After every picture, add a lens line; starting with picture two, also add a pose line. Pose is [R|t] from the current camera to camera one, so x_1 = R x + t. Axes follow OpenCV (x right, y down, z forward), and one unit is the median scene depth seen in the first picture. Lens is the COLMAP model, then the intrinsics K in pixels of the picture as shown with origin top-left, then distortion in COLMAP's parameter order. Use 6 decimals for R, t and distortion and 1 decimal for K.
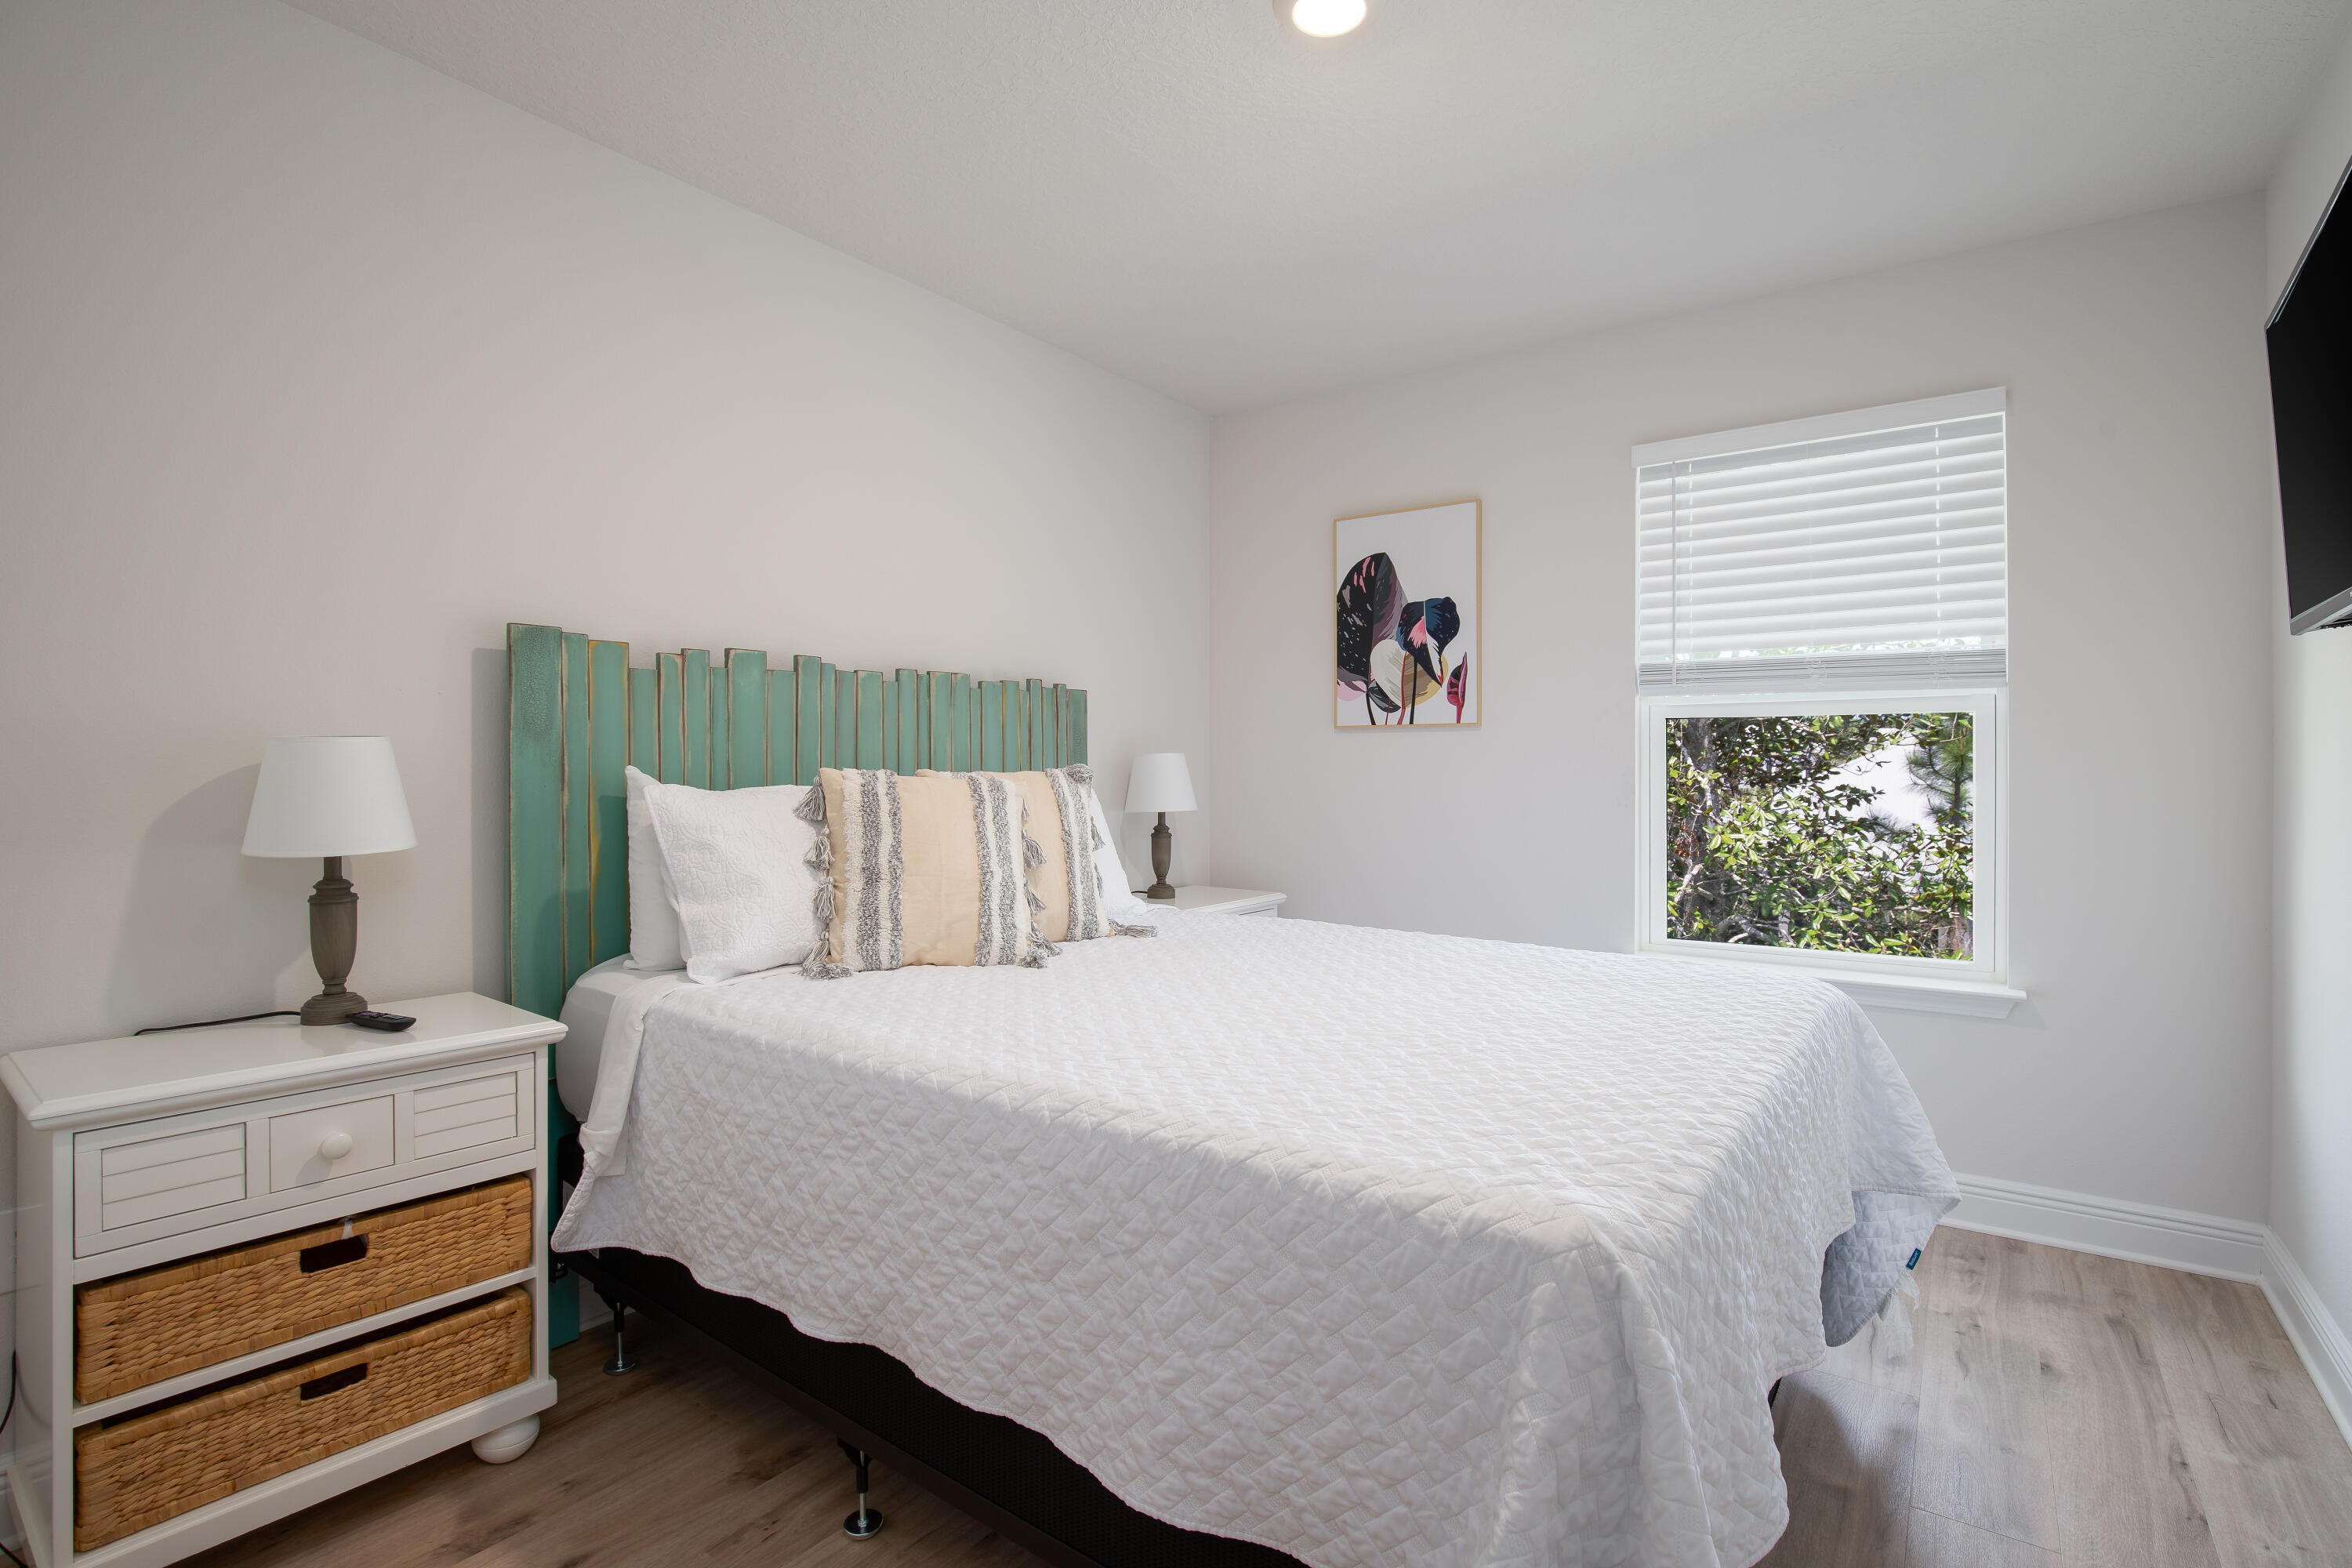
lens RADIAL K [[1093.8, 0, 1181.3], [0, 1093.8, 779.5], [0, 0, 1]] dist [-0.037828, 0.005646]
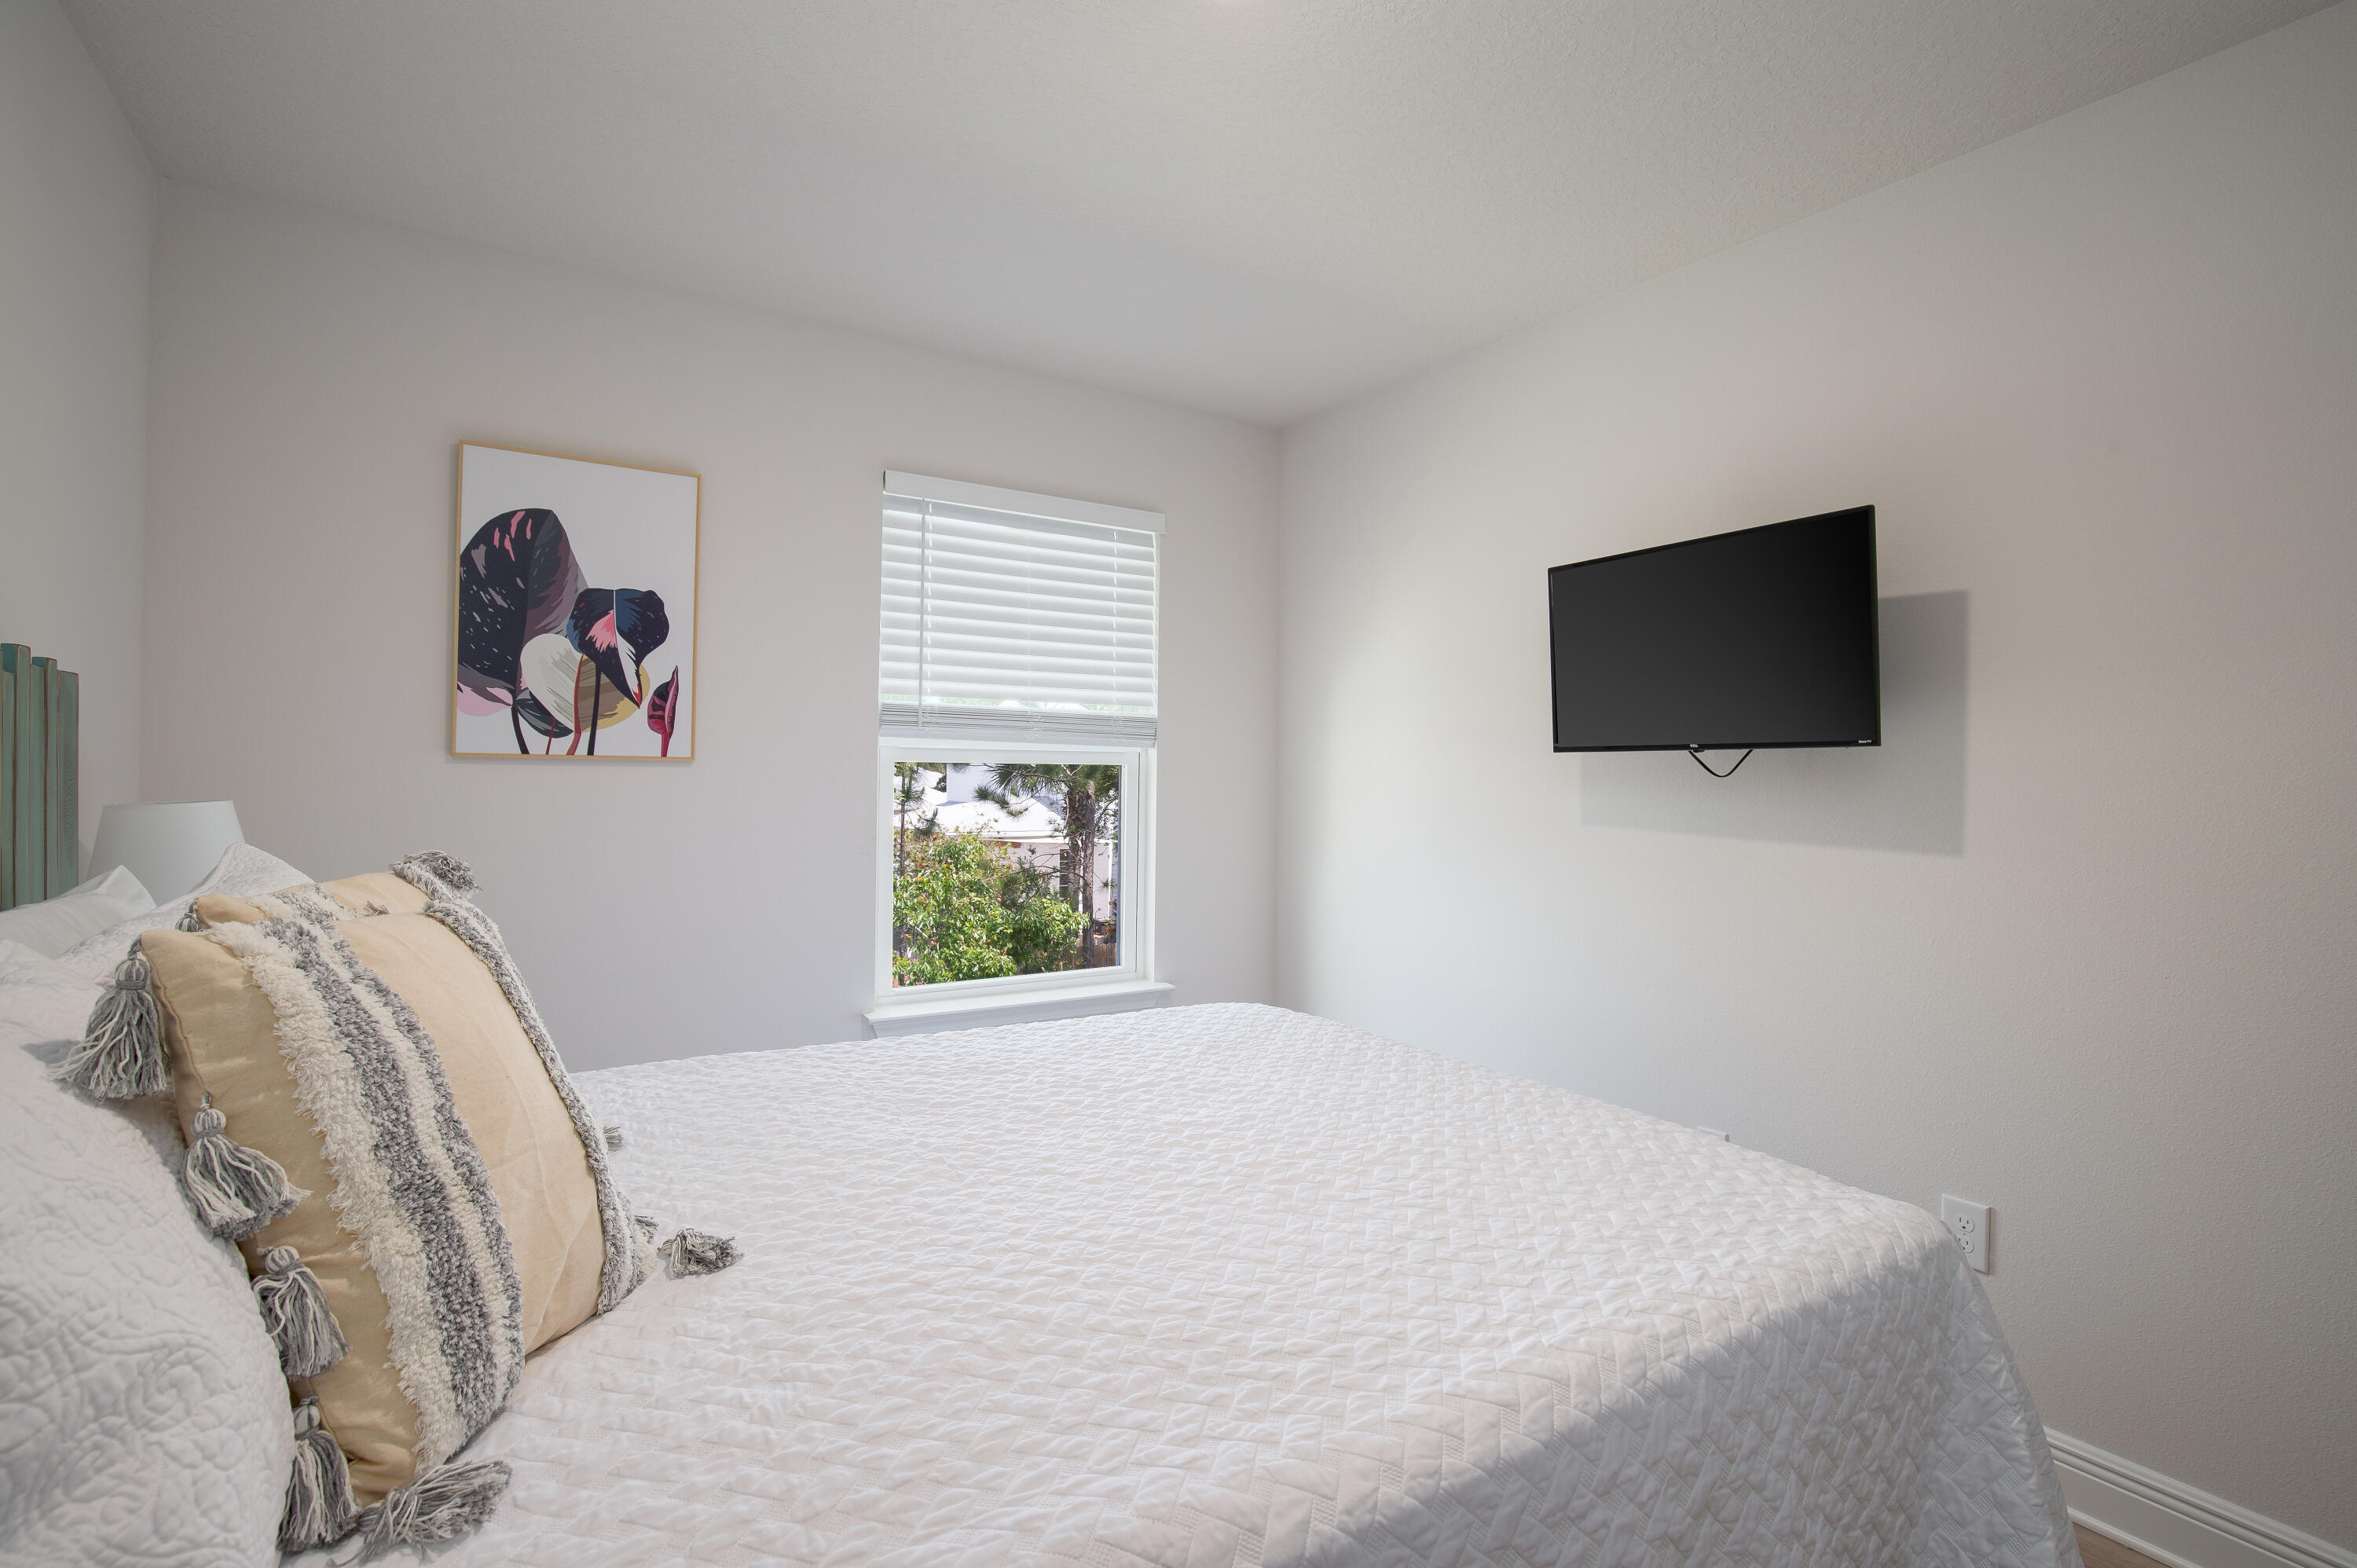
lens RADIAL K [[1096.0, 0, 1180.7], [0, 1096.0, 777.9], [0, 0, 1]] dist [-0.037828, 0.005646]
pose [[0.350213, 0.002401, 0.936667, -0.333614], [-0.003423, 0.999993, -0.001284, -0.036565], [-0.936664, -0.002756, 0.350219, 0.383876]]
